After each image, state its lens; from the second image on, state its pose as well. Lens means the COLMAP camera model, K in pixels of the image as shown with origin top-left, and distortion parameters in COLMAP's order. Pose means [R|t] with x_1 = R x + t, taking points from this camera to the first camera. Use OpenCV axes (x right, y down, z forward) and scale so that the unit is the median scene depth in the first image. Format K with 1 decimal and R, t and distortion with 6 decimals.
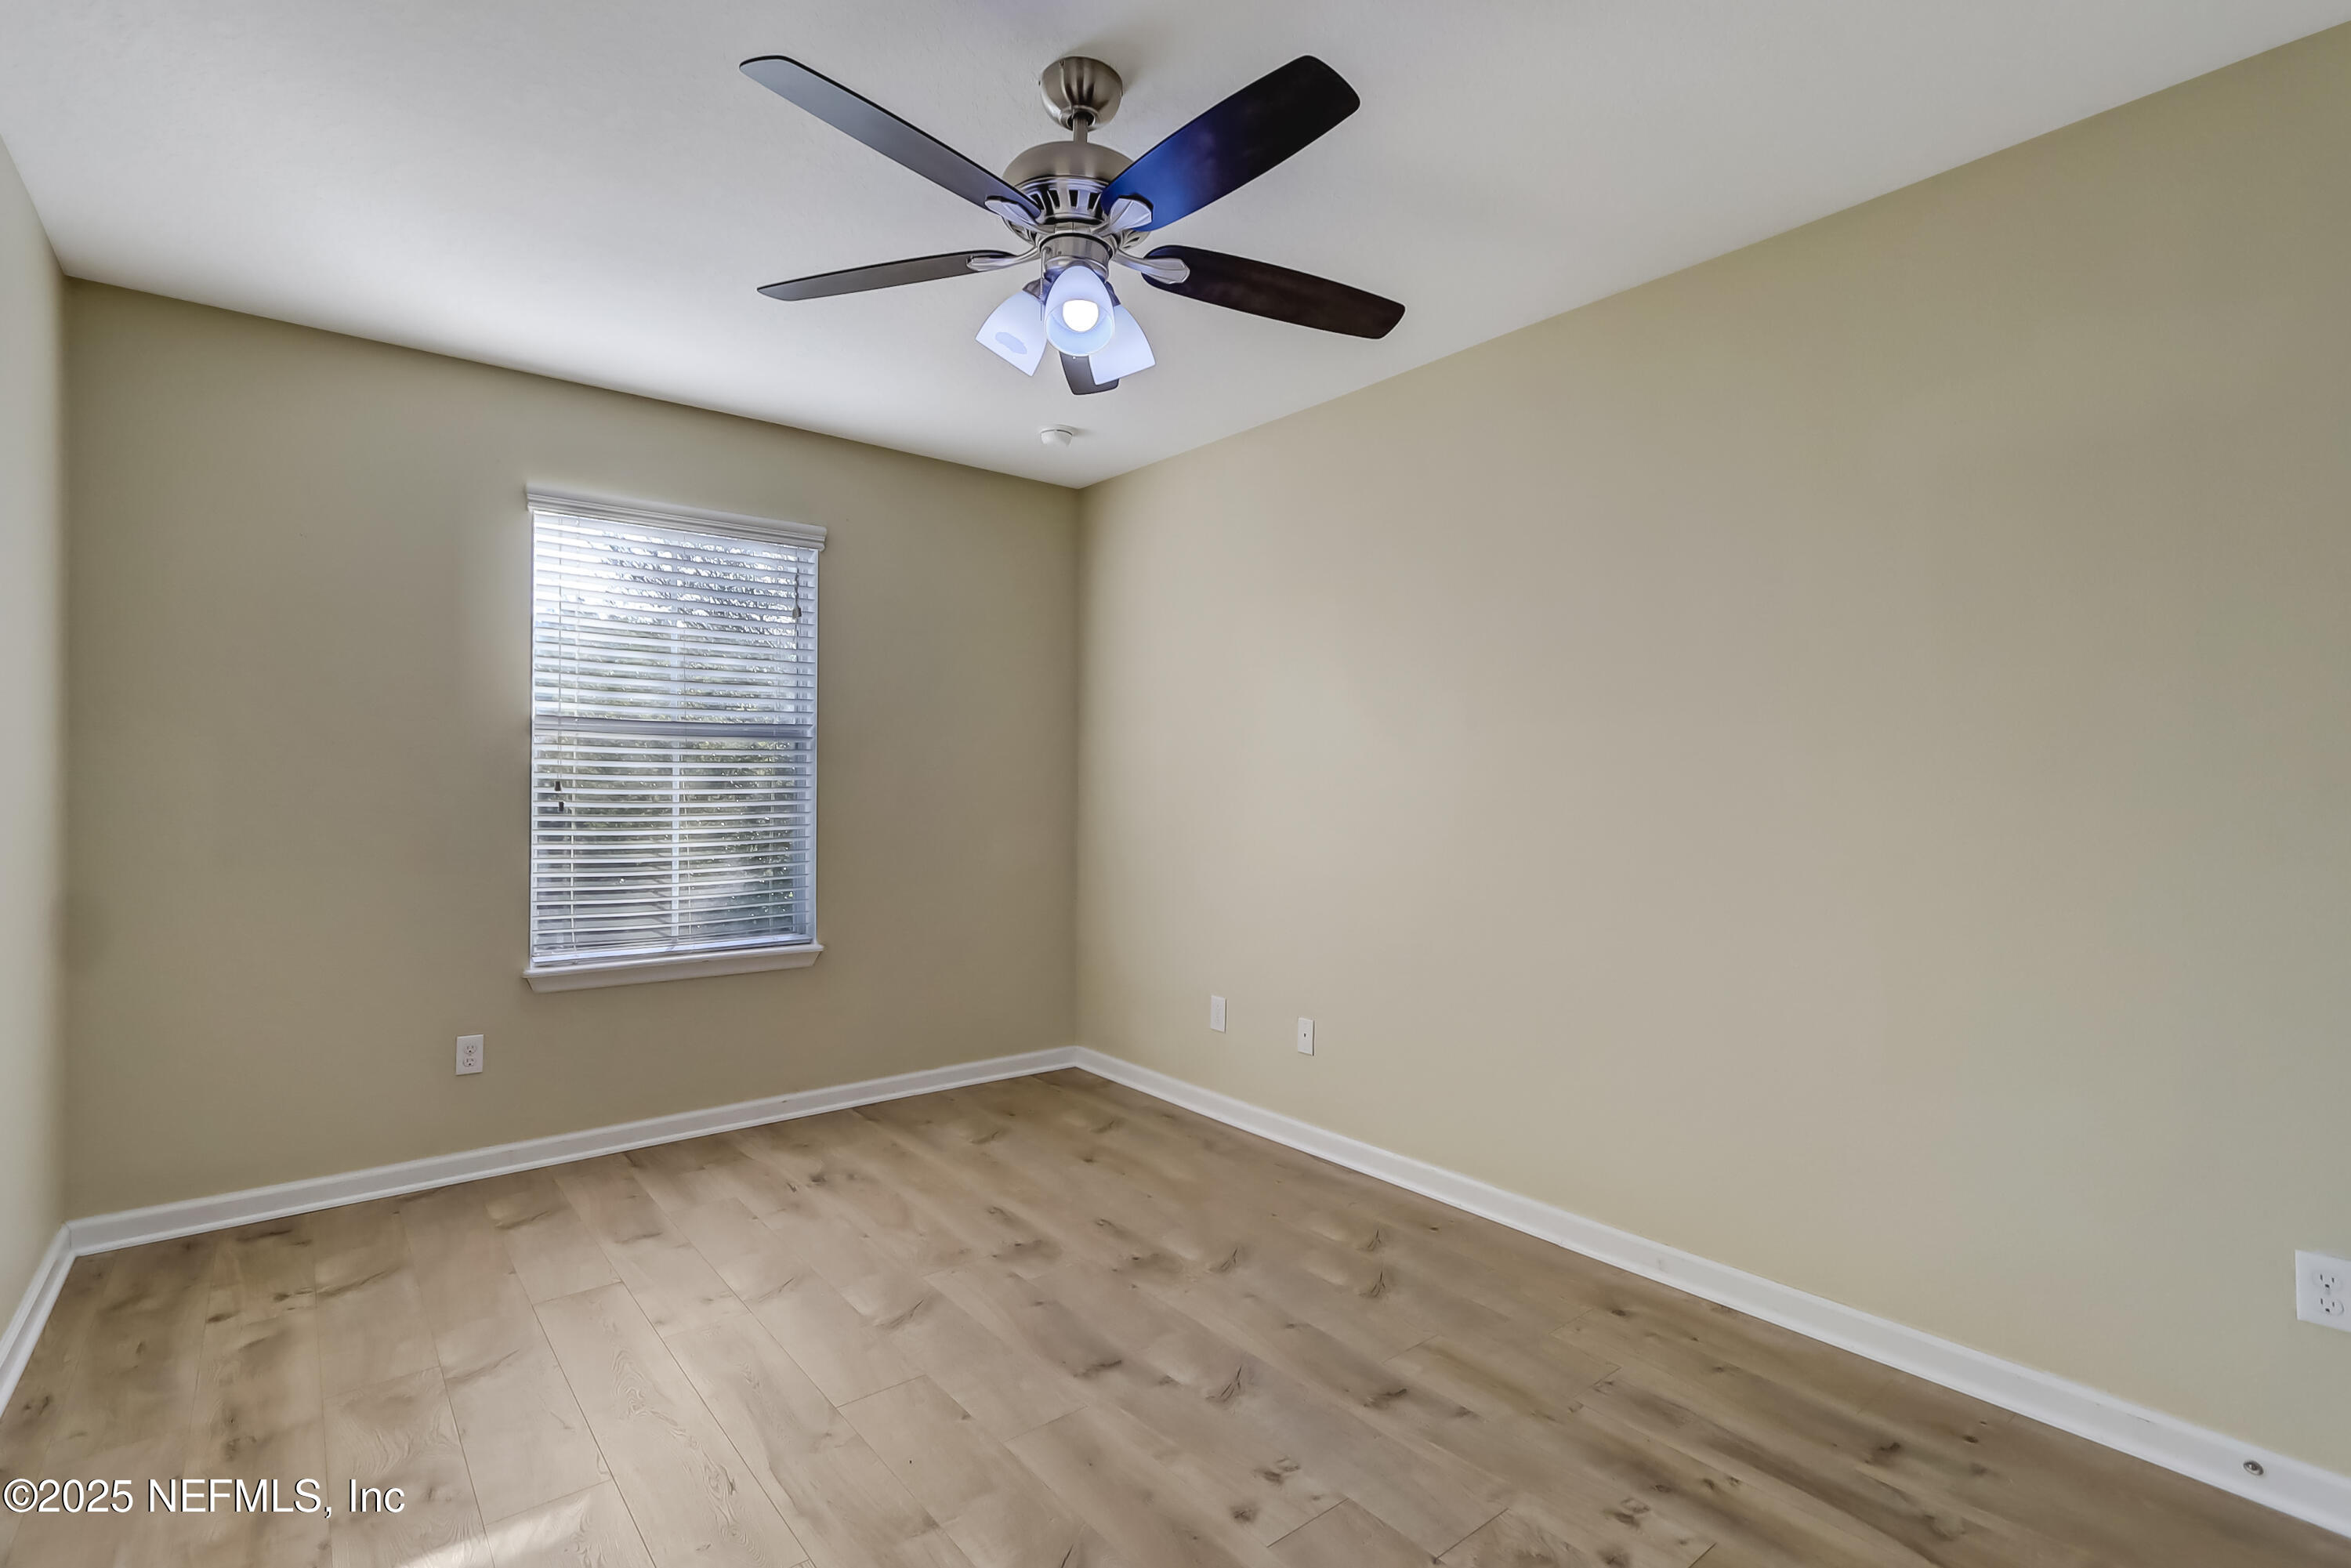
lens RADIAL K [[1090.9, 0, 1175.5], [0, 1090.9, 784.0], [0, 0, 1]] dist [0.004341, 0.000161]
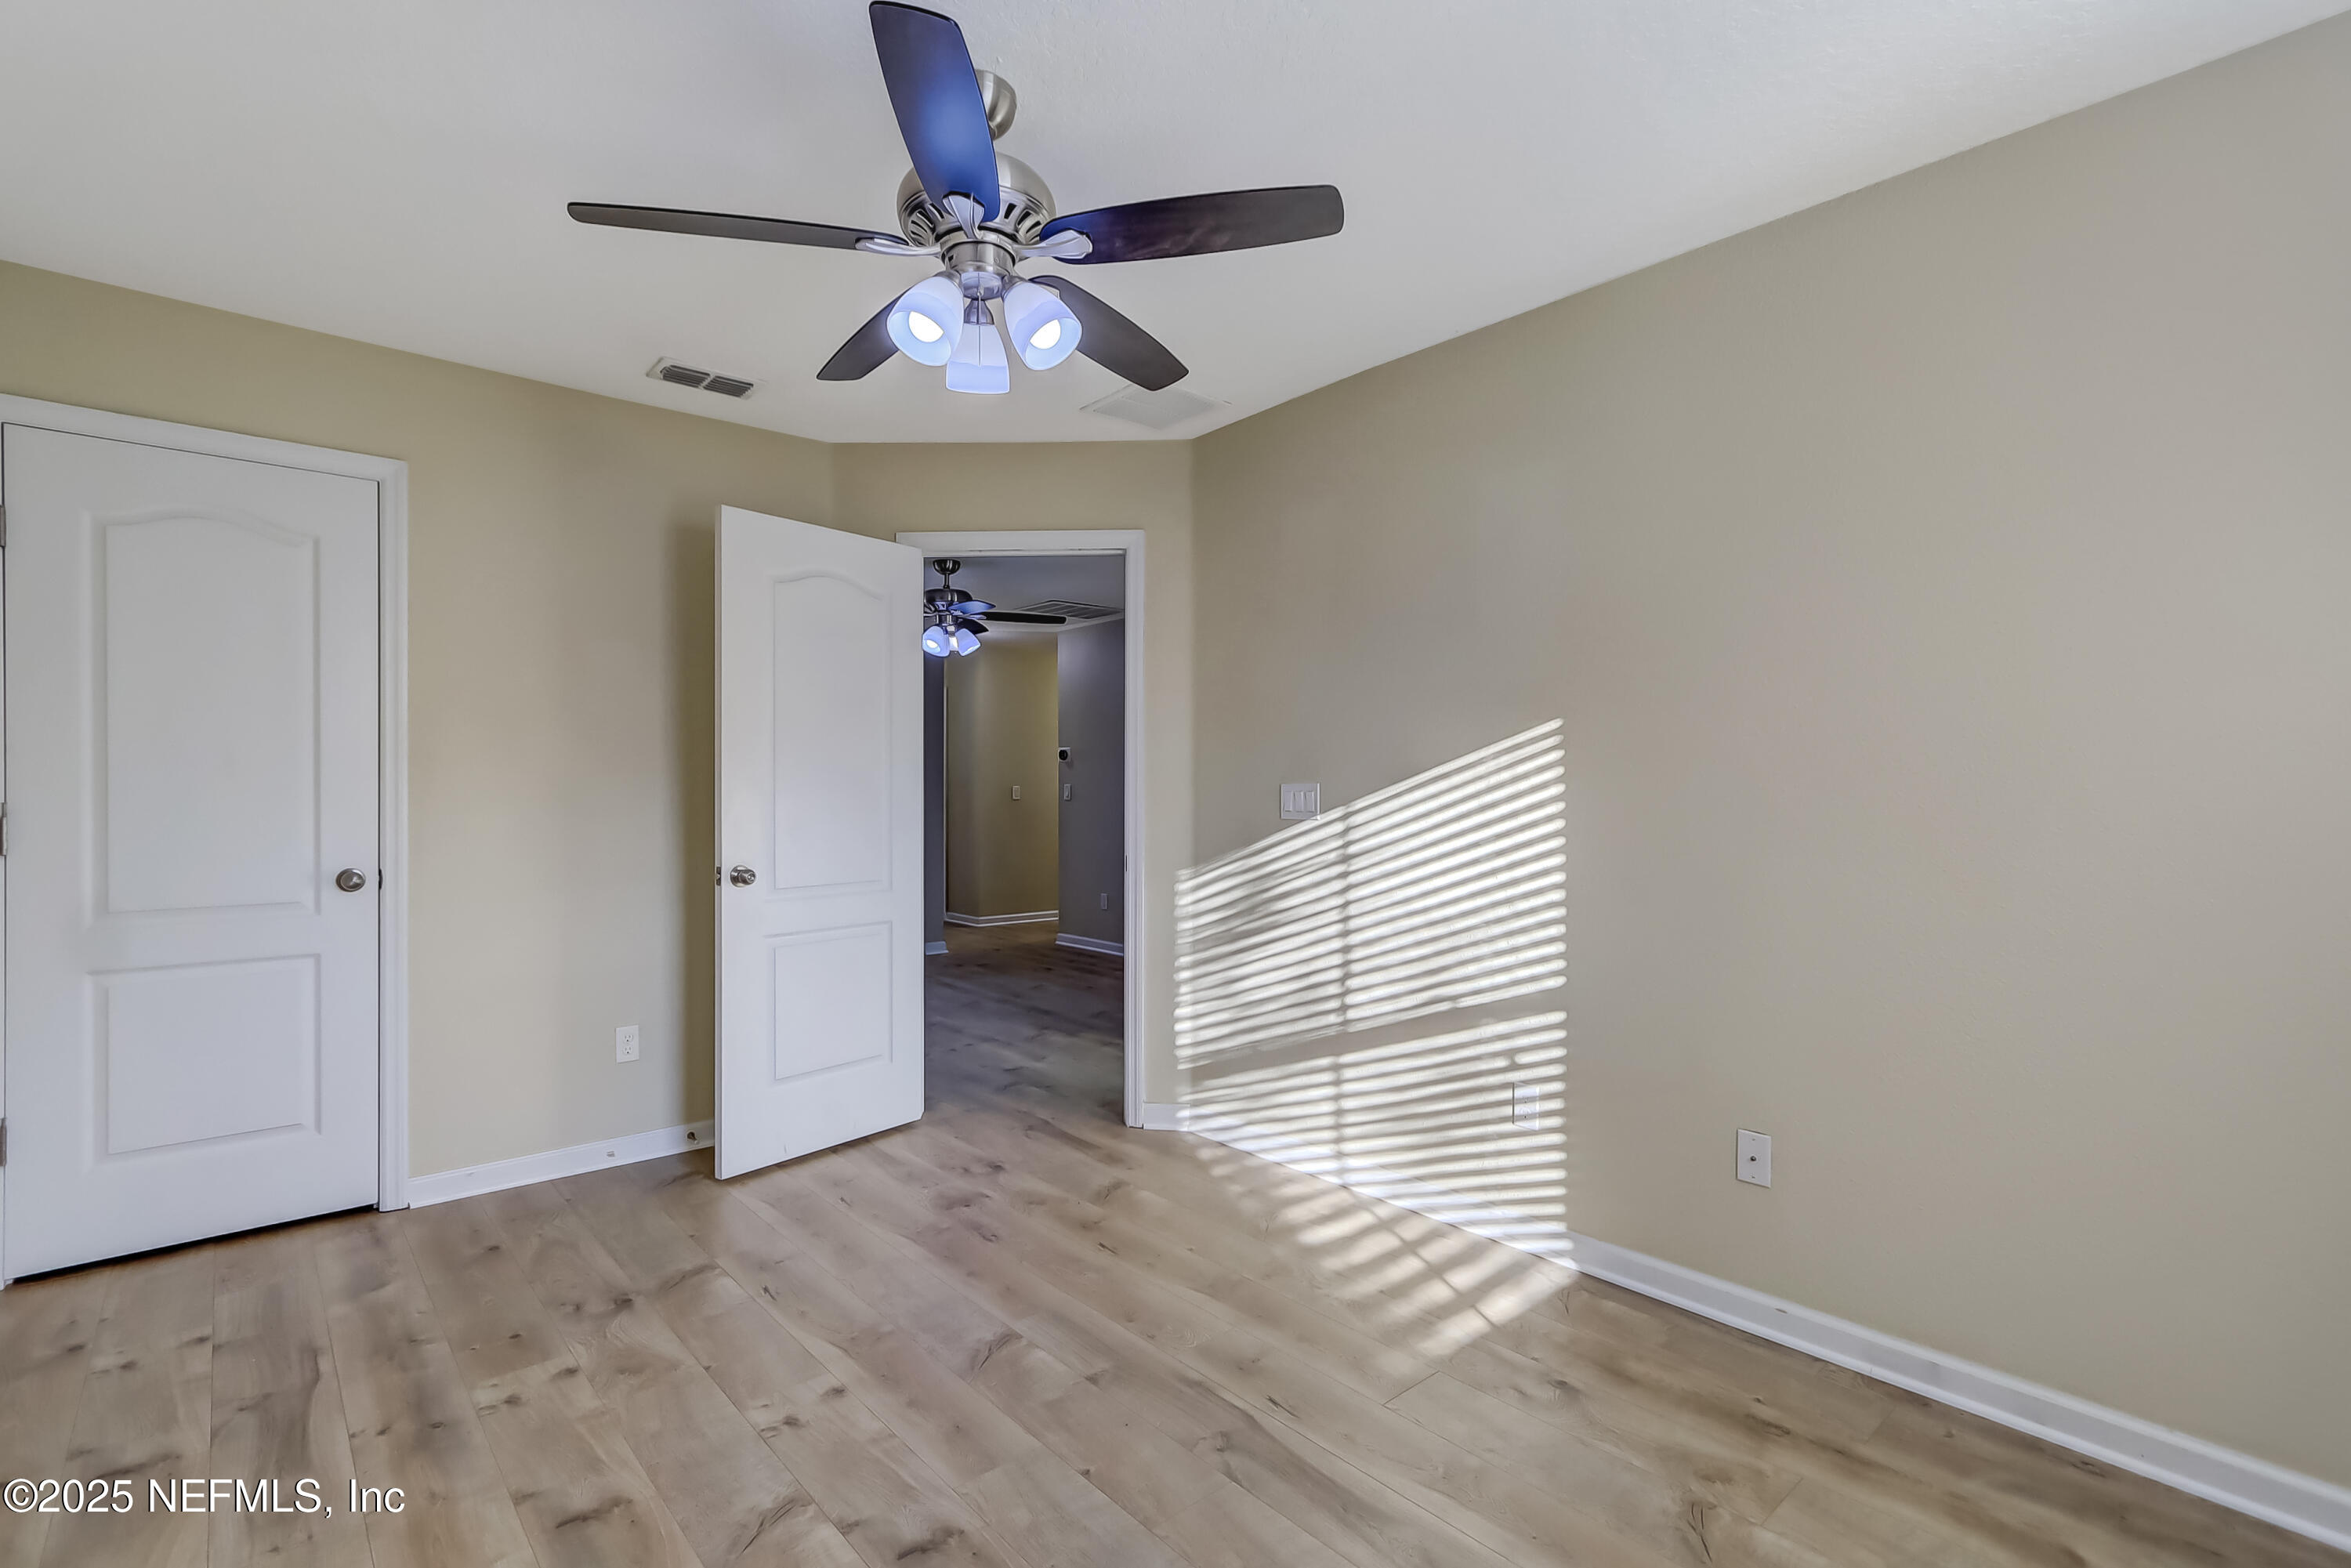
lens RADIAL K [[1090.9, 0, 1175.5], [0, 1090.9, 784.0], [0, 0, 1]] dist [0.004341, 0.000161]
pose [[-0.999363, -0.008719, -0.034598, -0.235080], [-0.008435, 0.999930, -0.008330, 0.000629], [0.034668, -0.008033, -0.999367, 1.968873]]
